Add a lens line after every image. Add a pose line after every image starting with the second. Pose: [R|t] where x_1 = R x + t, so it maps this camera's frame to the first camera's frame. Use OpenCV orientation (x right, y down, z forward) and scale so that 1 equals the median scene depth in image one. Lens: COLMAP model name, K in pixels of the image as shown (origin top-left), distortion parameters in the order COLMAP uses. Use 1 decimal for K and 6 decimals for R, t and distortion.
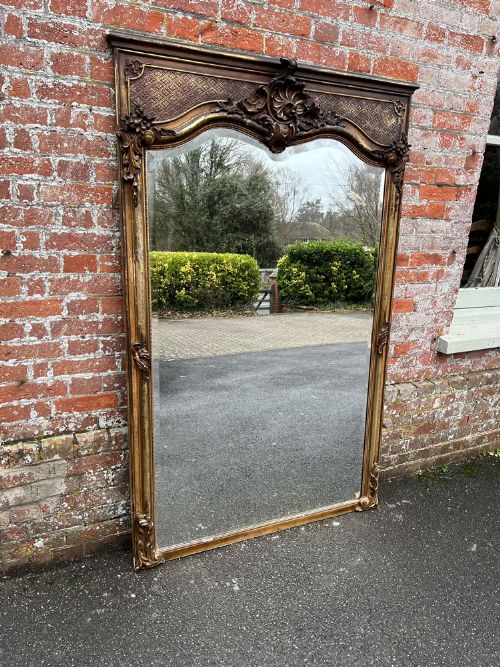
lens RADIAL K [[491.6, 0, 252.4], [0, 491.6, 337.3], [0, 0, 1]] dist [0.031493, -0.039472]
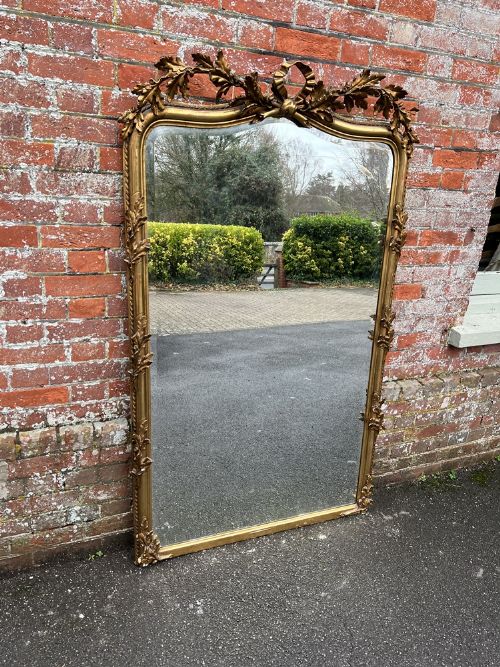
lens RADIAL K [[491.6, 0, 243.5], [0, 491.6, 333.6], [0, 0, 1]] dist [0.031493, -0.039472]
pose [[0.998374, 0.026166, -0.050651, 0.064587], [-0.024060, 0.998838, 0.041755, -0.020331], [0.051685, -0.040469, 0.997843, 0.125618]]
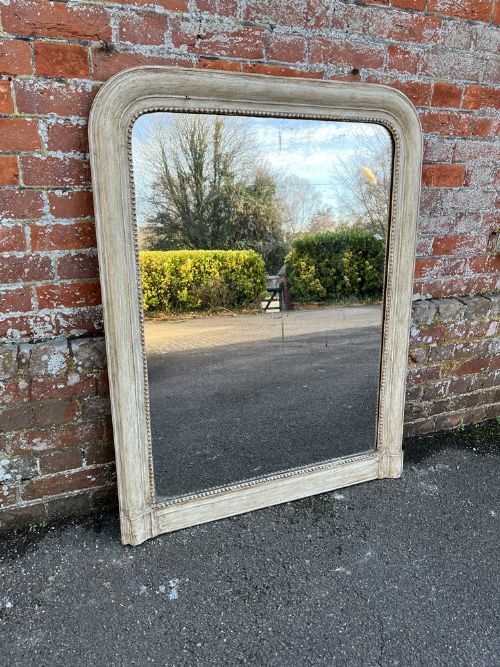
lens RADIAL K [[491.6, 0, 252.9], [0, 491.6, 336.8], [0, 0, 1]] dist [0.031493, -0.039472]
pose [[0.998254, 0.004436, -0.058903, 0.091410], [0.000685, 0.996239, 0.086645, 0.097846], [0.059066, -0.086534, 0.994496, 0.334898]]
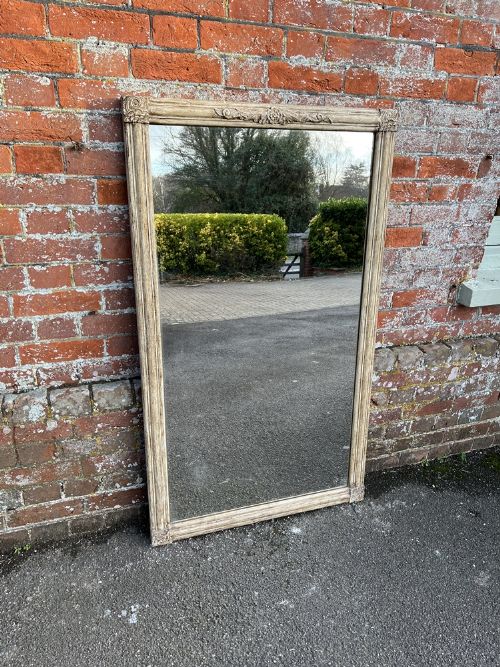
lens RADIAL K [[491.6, 0, 250.5], [0, 491.6, 335.5], [0, 0, 1]] dist [0.031493, -0.039472]
pose [[0.993641, 0.029052, -0.108784, 0.176504], [-0.018012, 0.994711, 0.101123, 0.009282], [0.111146, -0.098521, 0.988909, 0.285850]]
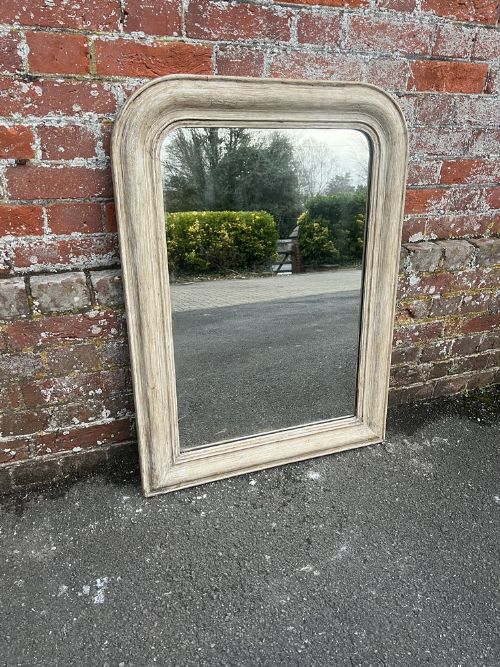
lens RADIAL K [[491.6, 0, 248.0], [0, 491.6, 334.7], [0, 0, 1]] dist [0.031493, -0.039472]
pose [[0.996850, 0.023676, -0.075693, 0.134733], [-0.010109, 0.984549, 0.174817, 0.117176], [0.078663, -0.173501, 0.981687, 0.463580]]
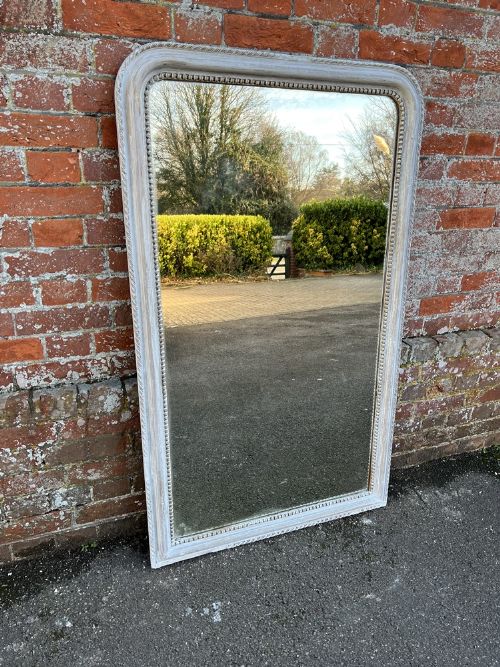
lens RADIAL K [[491.6, 0, 251.9], [0, 491.6, 331.1], [0, 0, 1]] dist [0.031493, -0.039472]
pose [[0.996437, 0.020216, -0.081882, 0.055903], [-0.011136, 0.993885, 0.109861, 0.021740], [0.083603, -0.108558, 0.990568, 0.301046]]
